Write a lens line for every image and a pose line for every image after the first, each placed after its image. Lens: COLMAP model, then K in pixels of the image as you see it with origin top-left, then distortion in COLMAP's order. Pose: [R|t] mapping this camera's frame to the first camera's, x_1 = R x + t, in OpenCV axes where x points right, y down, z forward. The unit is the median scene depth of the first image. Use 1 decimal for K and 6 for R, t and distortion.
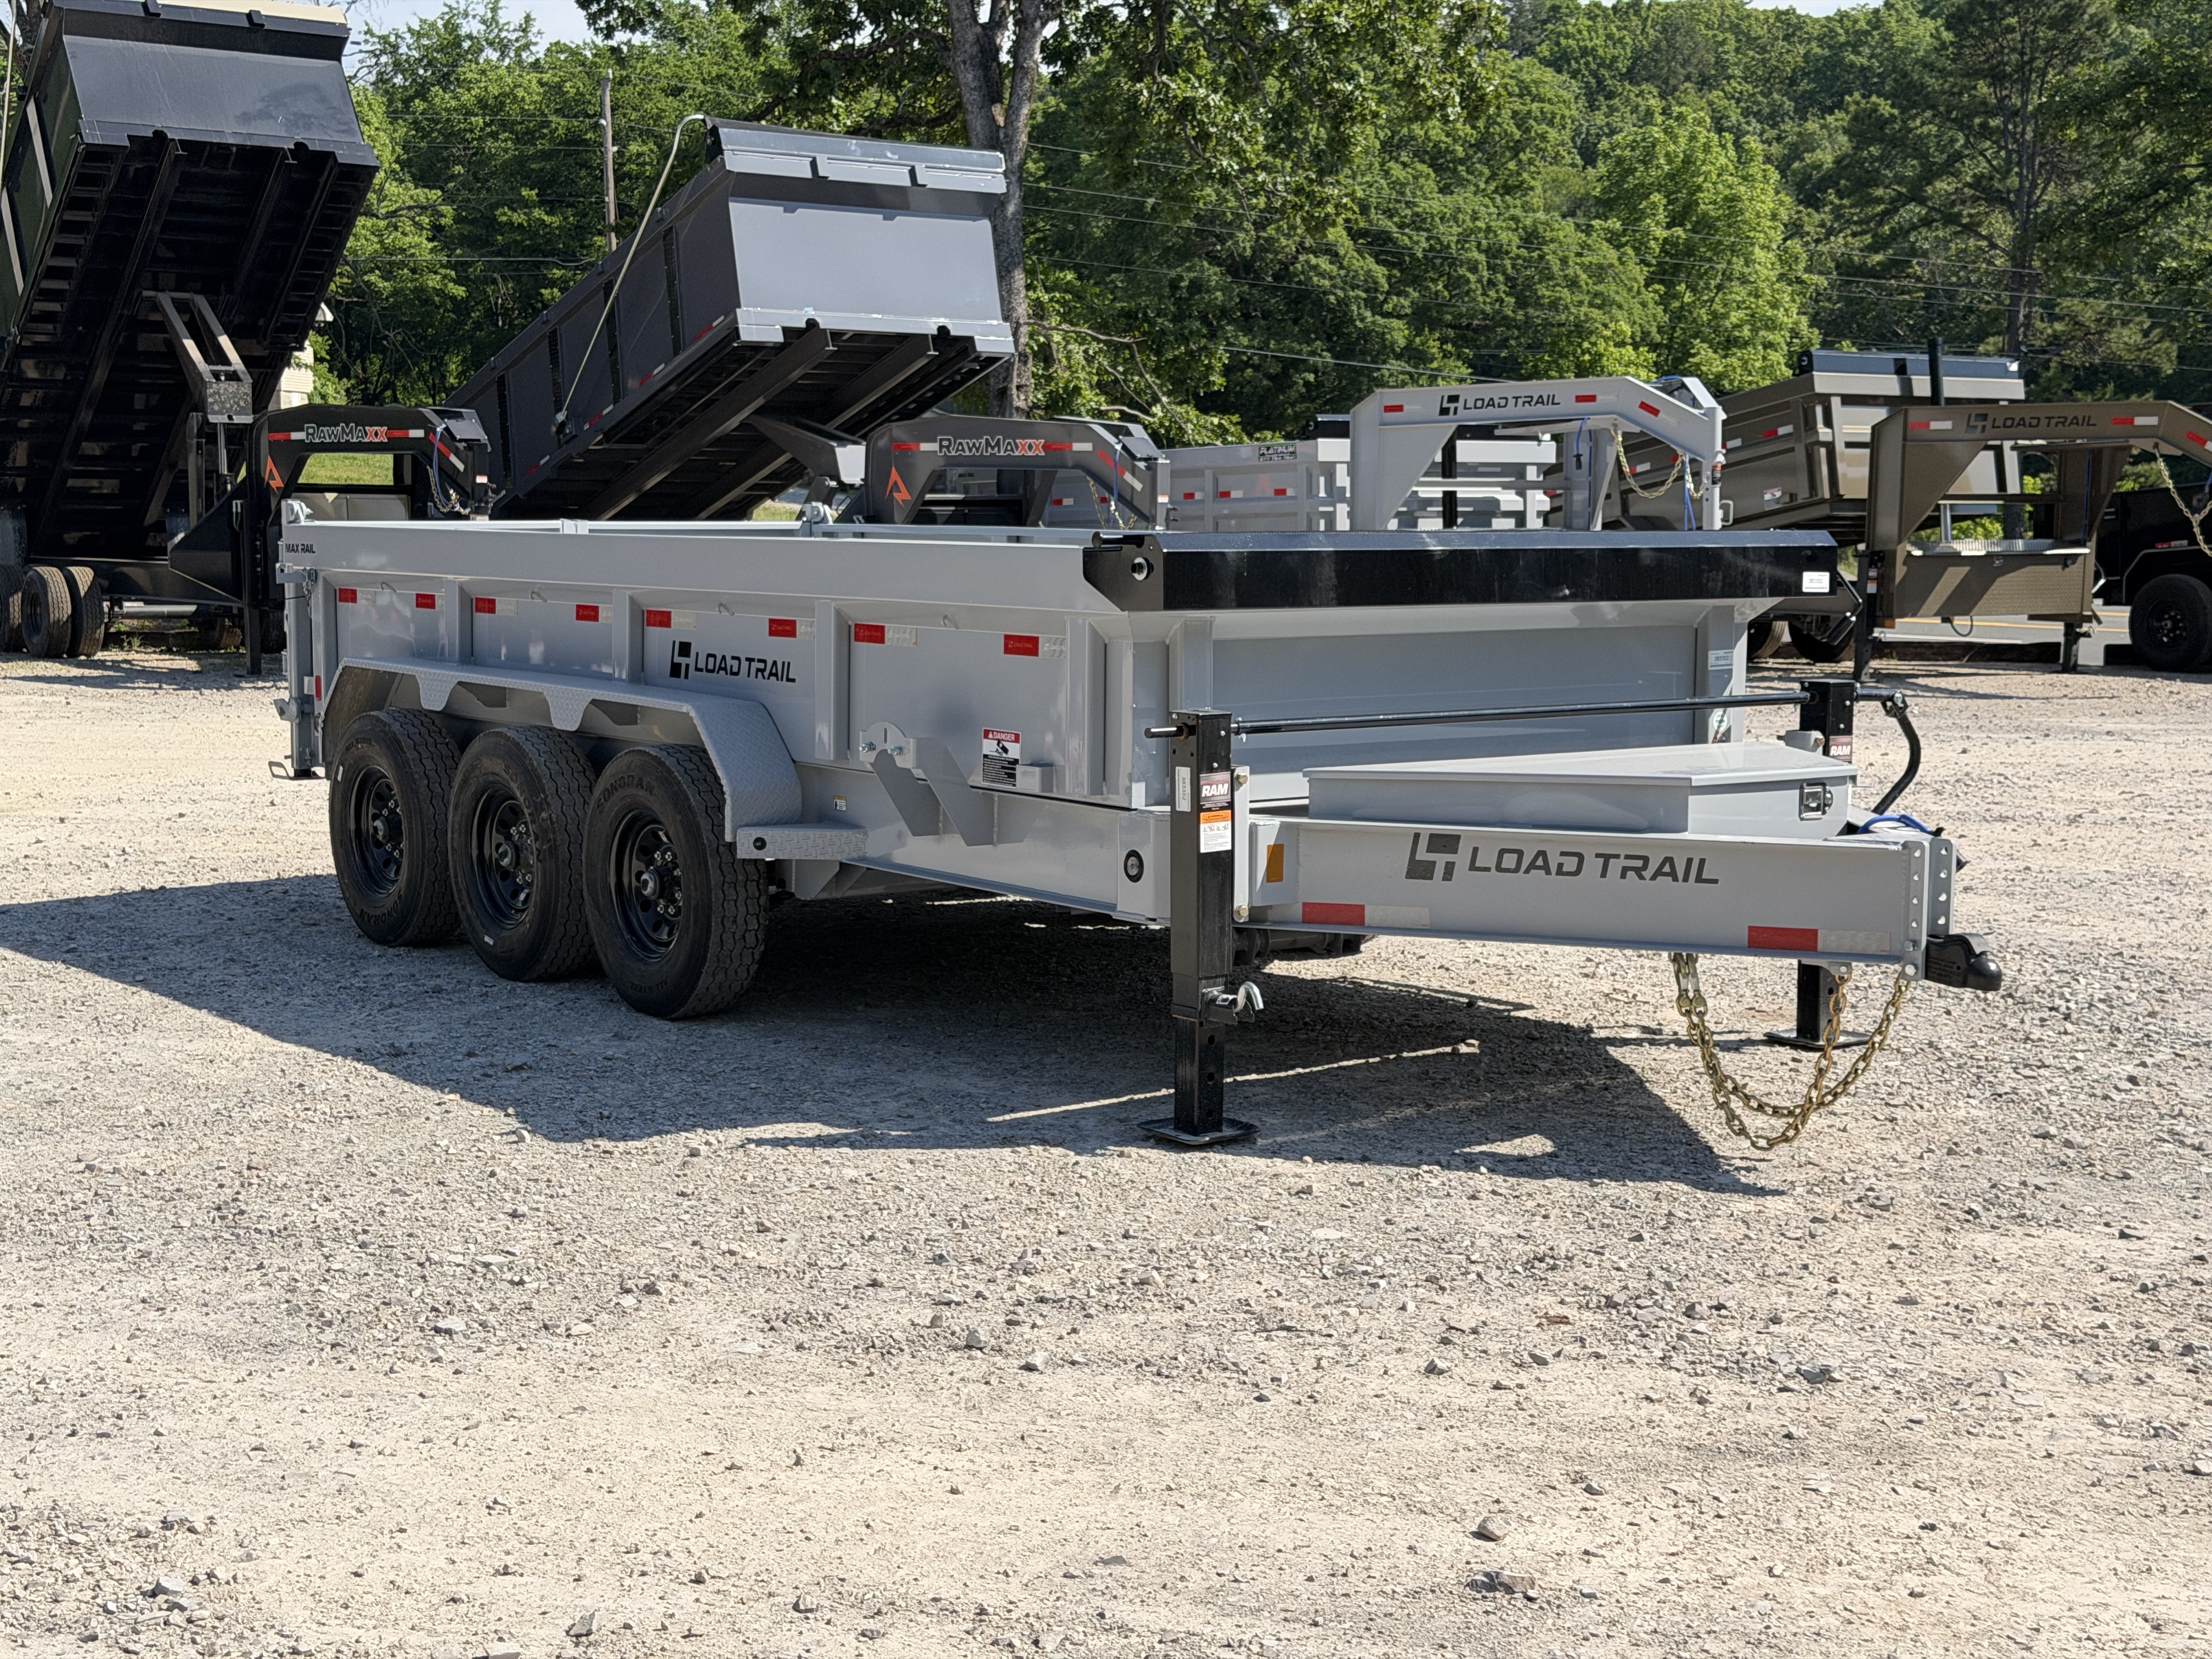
lens RADIAL K [[3092.7, 0, 1106.0], [0, 3092.7, 829.5], [0, 0, 1]] dist [0.212417, -0.506459]
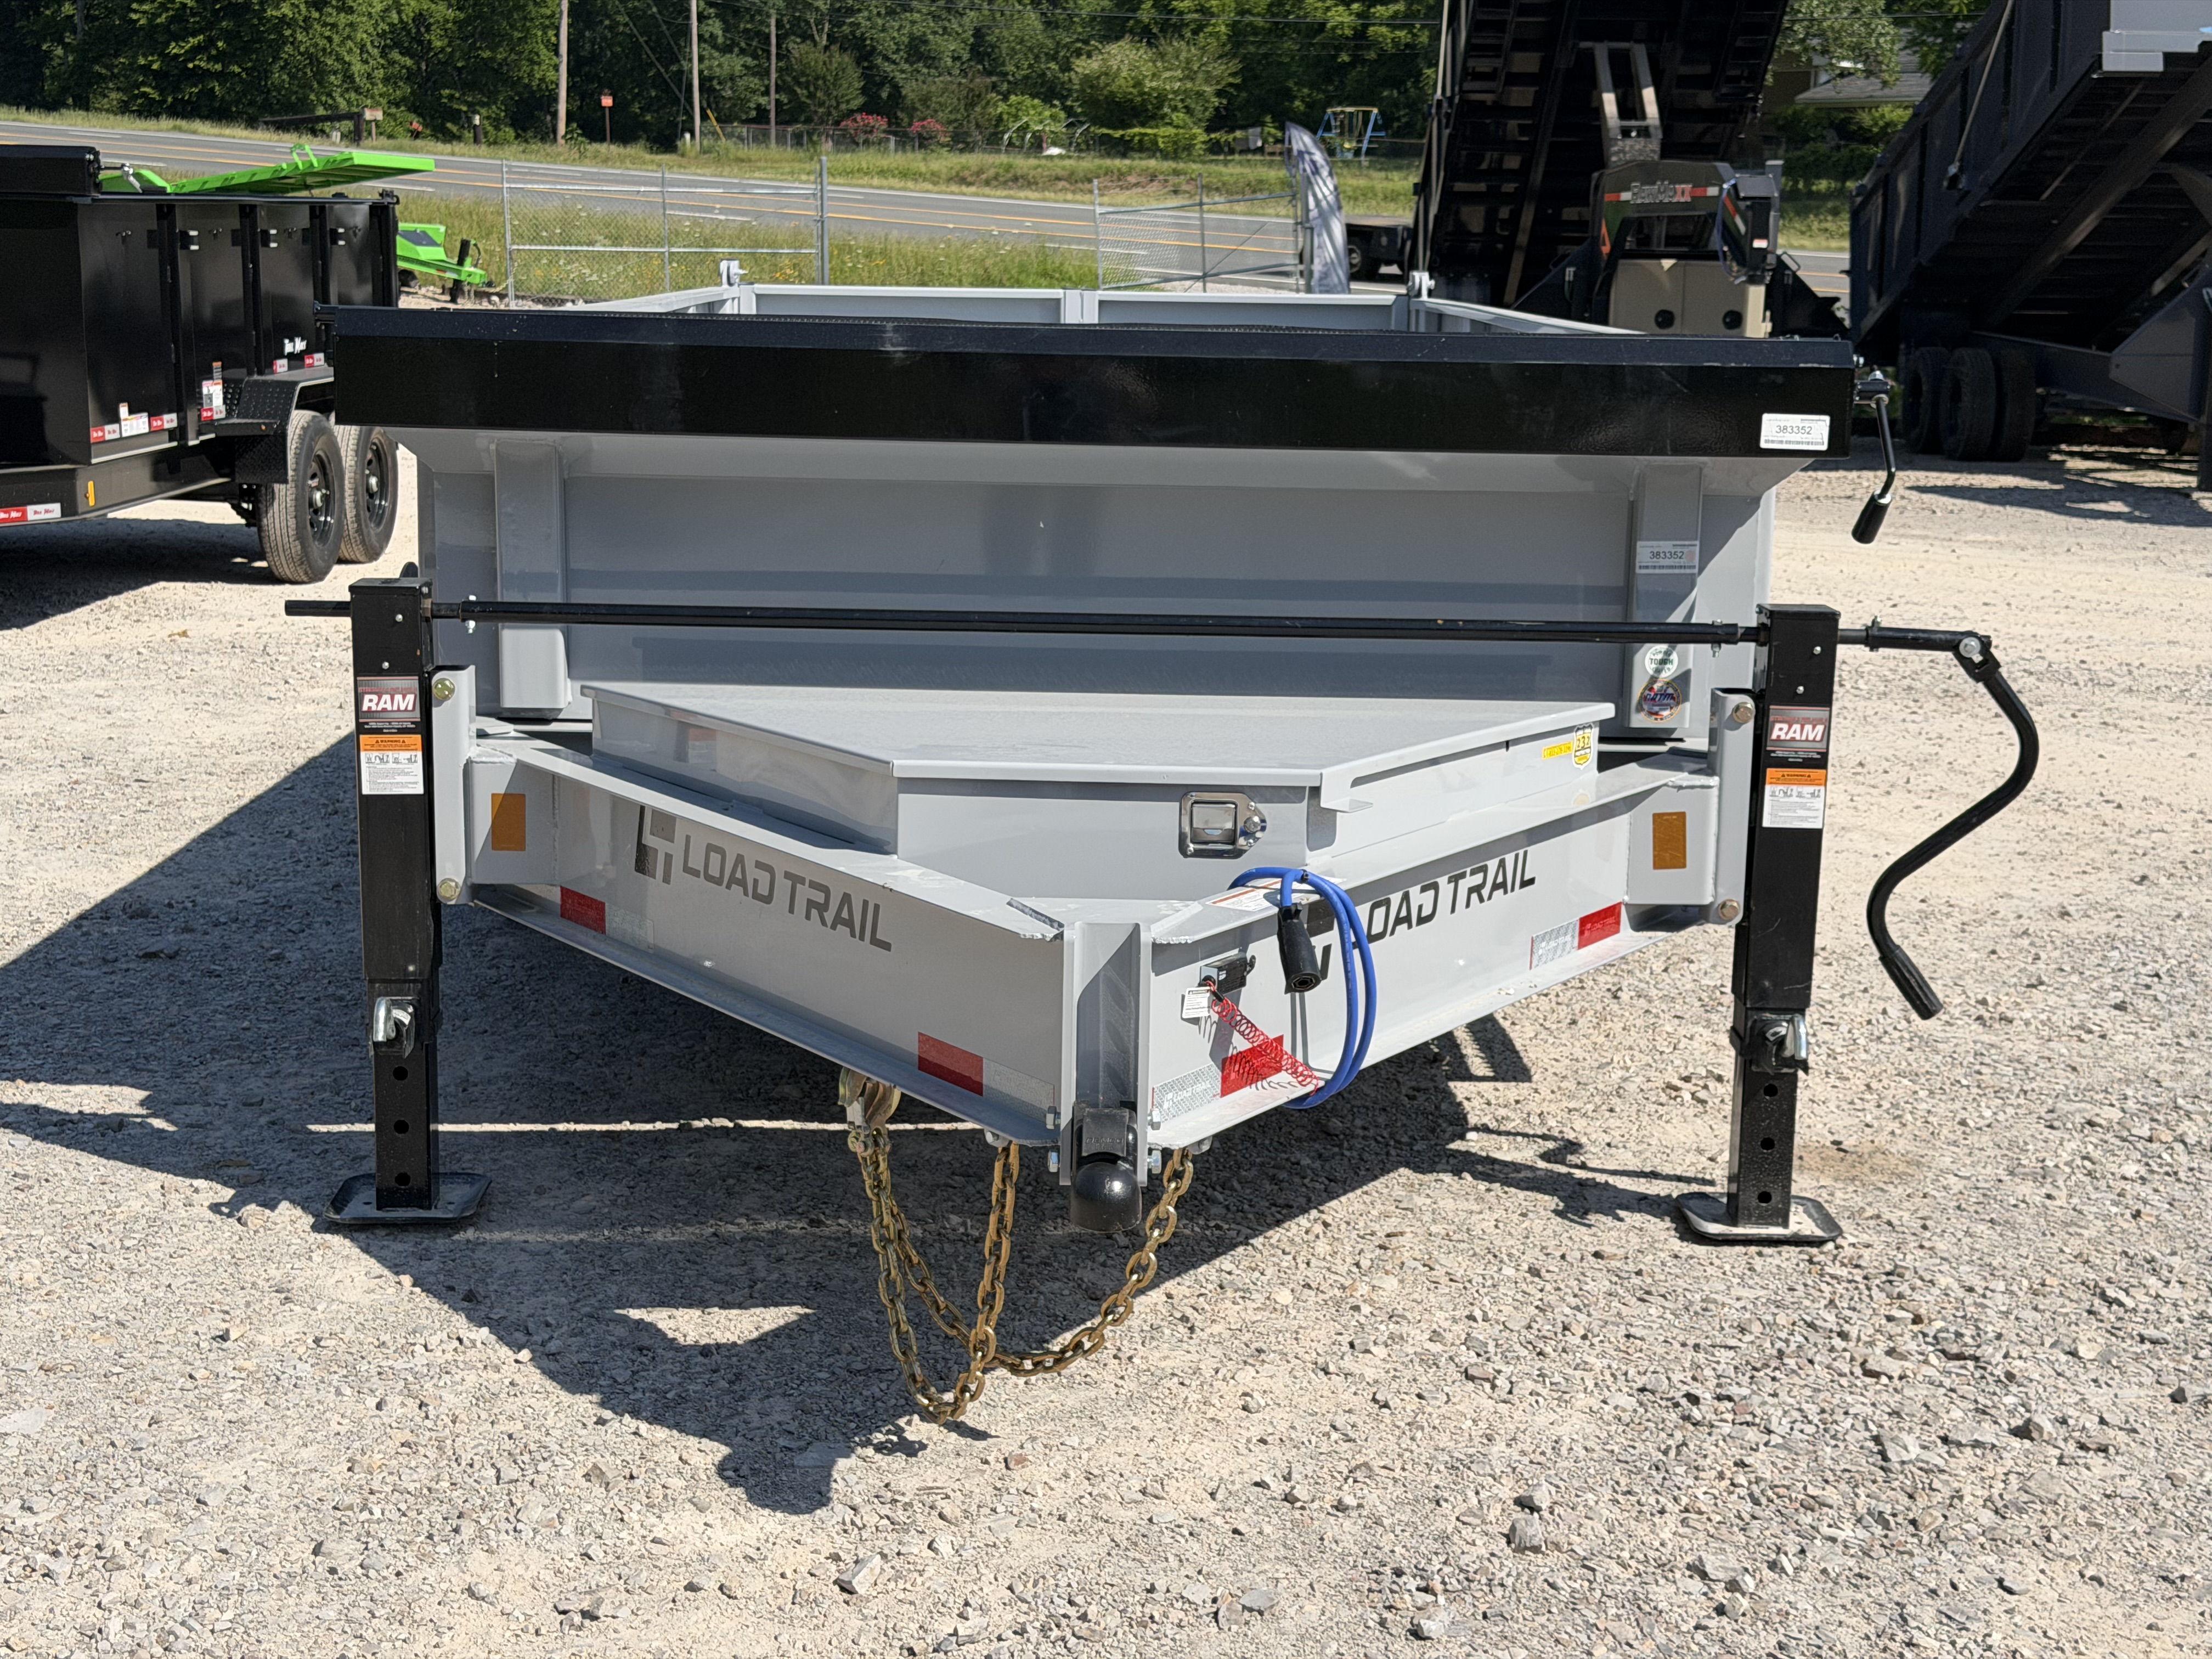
lens RADIAL K [[3066.5, 0, 1100.7], [0, 3066.5, 818.5], [0, 0, 1]] dist [0.226233, -0.594250]
pose [[0.805581, 0.118448, -0.580525, 0.454559], [-0.077507, 0.992461, 0.094942, -0.052364], [0.587394, -0.031489, 0.808688, 0.462714]]
